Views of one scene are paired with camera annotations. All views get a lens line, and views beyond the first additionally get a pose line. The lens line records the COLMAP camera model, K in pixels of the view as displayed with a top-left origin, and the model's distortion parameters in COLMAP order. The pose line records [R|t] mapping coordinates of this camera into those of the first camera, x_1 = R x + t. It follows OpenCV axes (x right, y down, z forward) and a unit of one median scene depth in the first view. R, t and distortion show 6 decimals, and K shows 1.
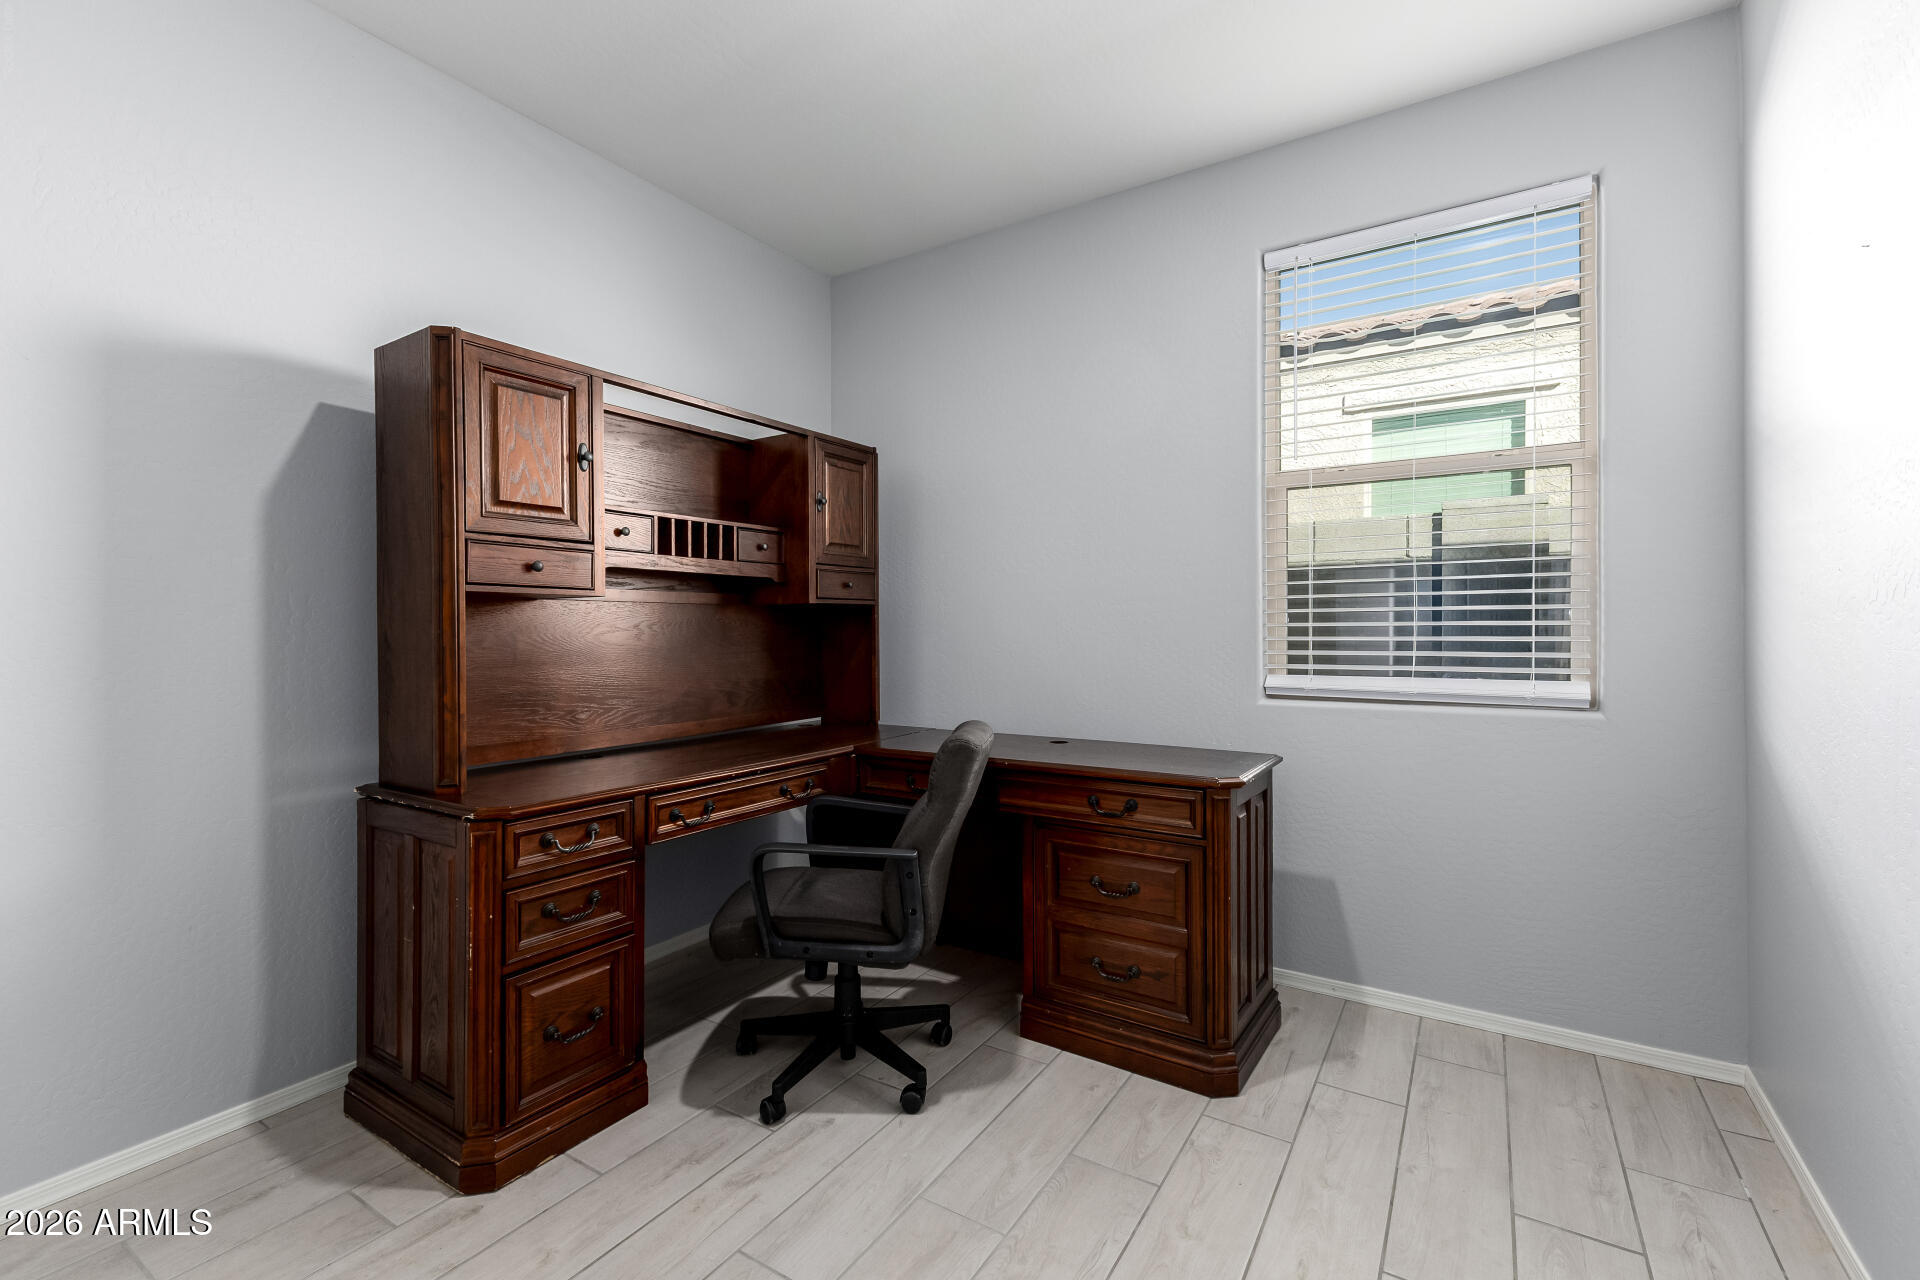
lens RADIAL K [[820.1, 0, 951.7], [0, 820.1, 631.4], [0, 0, 1]] dist [0.001232, -0.000917]
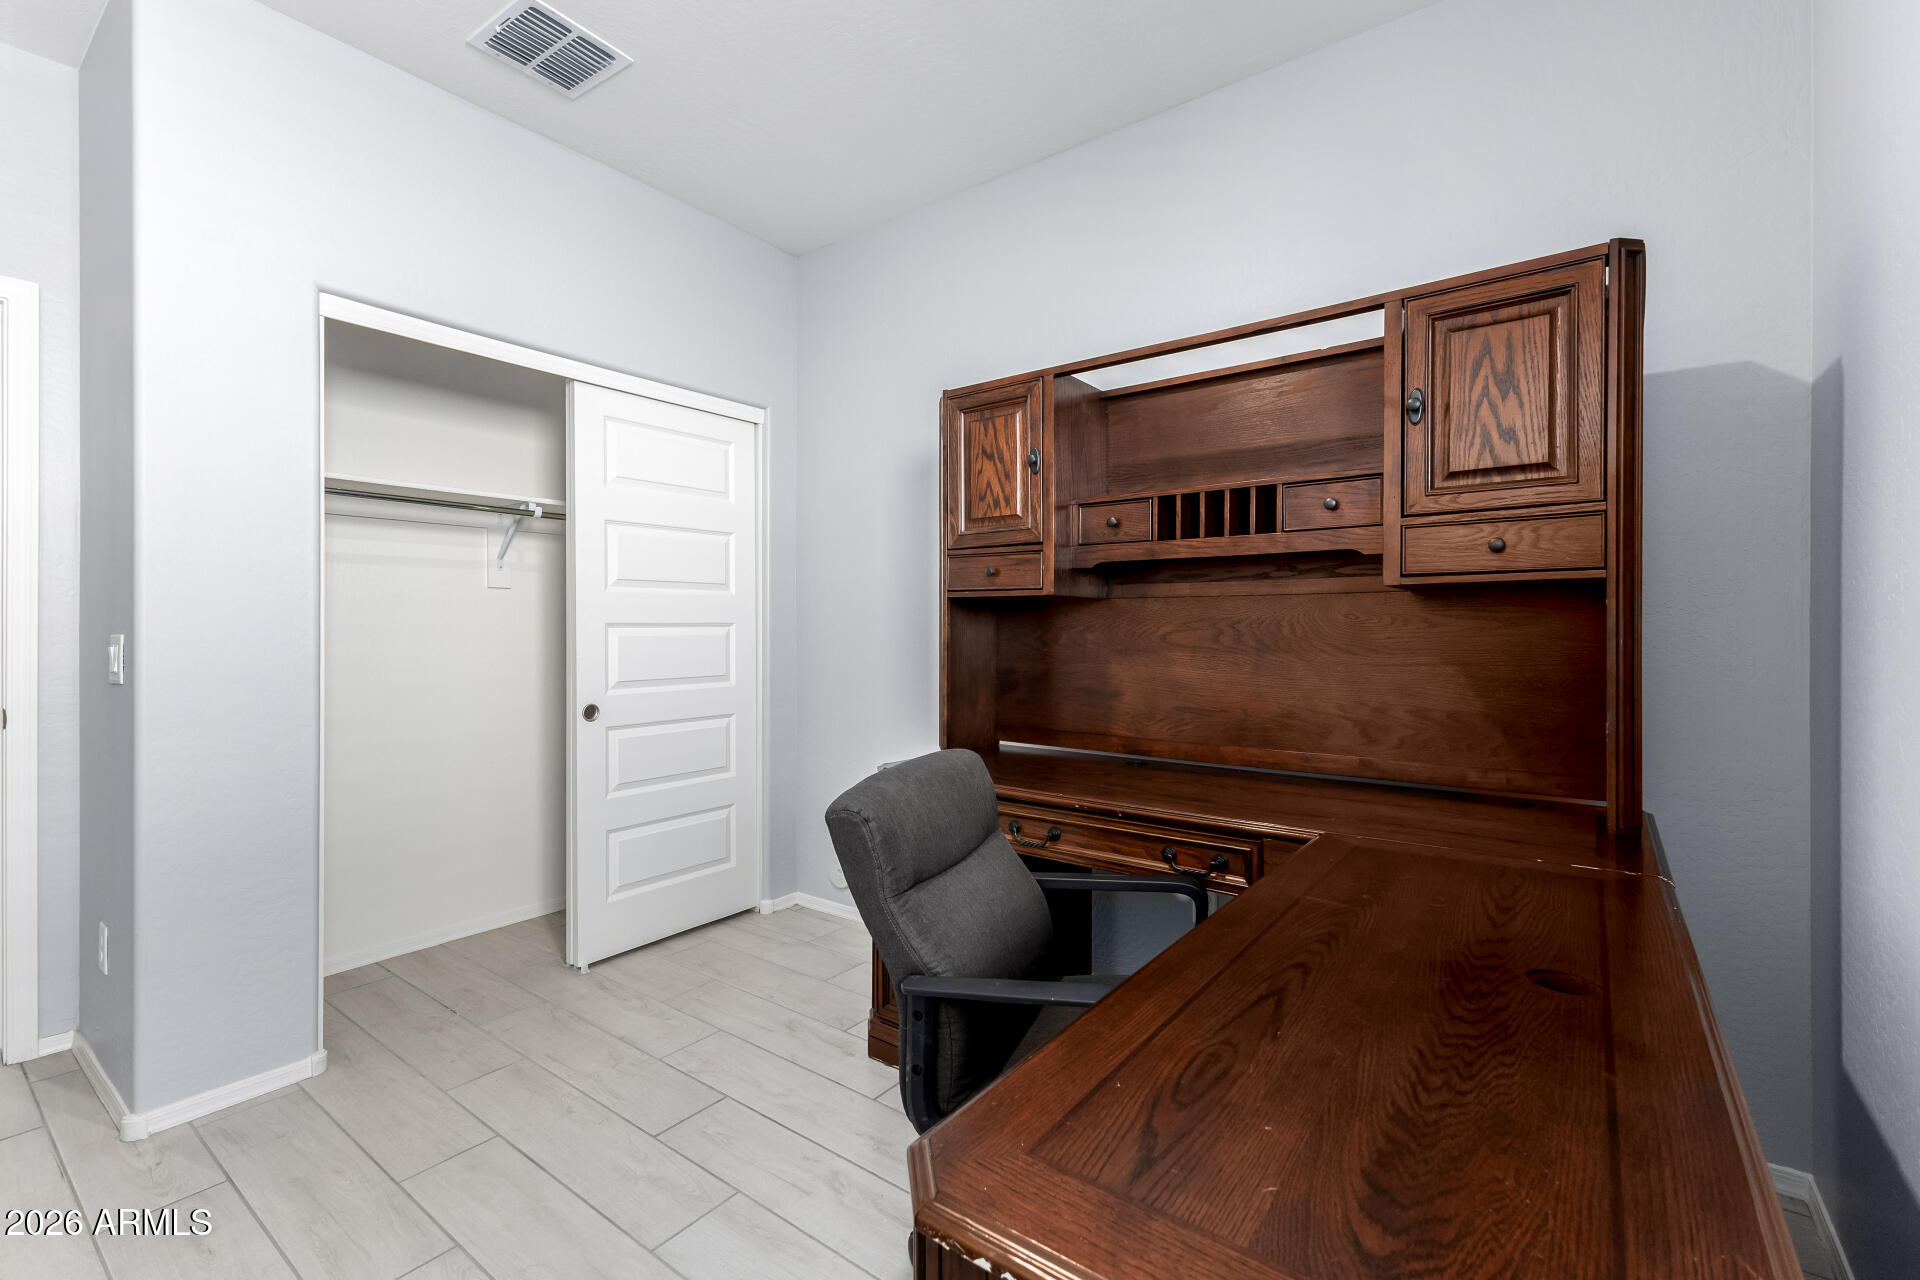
lens RADIAL K [[820.1, 0, 953.4], [0, 820.1, 630.5], [0, 0, 1]] dist [0.001232, -0.000917]
pose [[-0.072949, 0.008169, -0.997302, 0.495586], [0.000055, 0.999966, 0.008186, -0.007495], [0.997336, 0.000542, -0.072947, 0.824277]]
